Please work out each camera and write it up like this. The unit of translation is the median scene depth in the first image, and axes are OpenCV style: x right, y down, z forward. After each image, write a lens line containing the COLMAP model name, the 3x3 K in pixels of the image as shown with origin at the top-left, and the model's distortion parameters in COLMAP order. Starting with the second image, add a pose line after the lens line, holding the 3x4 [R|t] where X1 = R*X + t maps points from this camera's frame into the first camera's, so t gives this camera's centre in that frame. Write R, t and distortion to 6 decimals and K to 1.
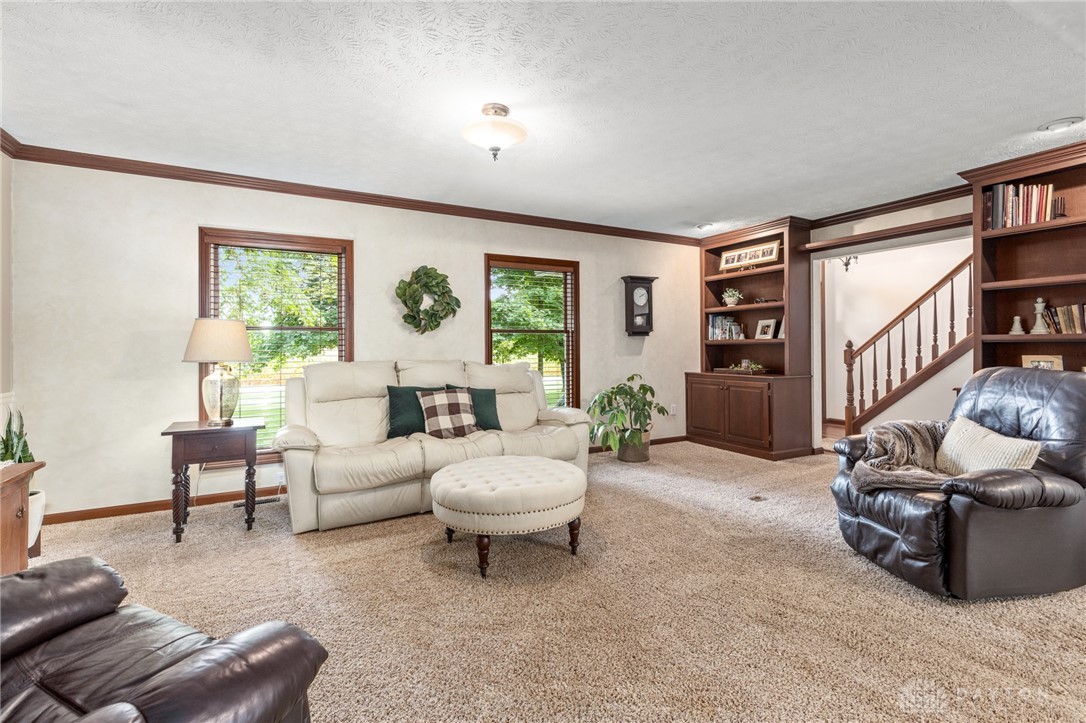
lens RADIAL K [[485.9, 0, 541.8], [0, 485.9, 348.5], [0, 0, 1]] dist [0.000795, 0.000250]
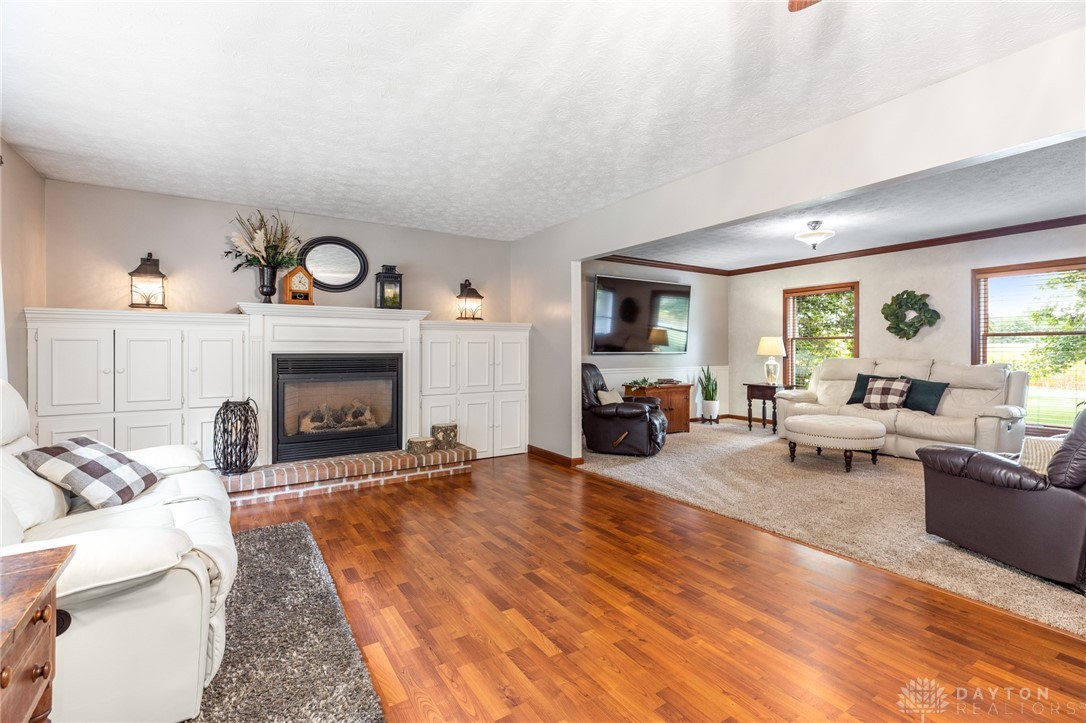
lens RADIAL K [[485.9, 0, 541.8], [0, 485.9, 348.5], [0, 0, 1]] dist [0.000795, 0.000250]
pose [[0.076076, 0.000218, -0.997102, 1.090461], [-0.009128, 0.999958, -0.000478, 0.004755], [0.997060, 0.009138, 0.076075, -0.131856]]
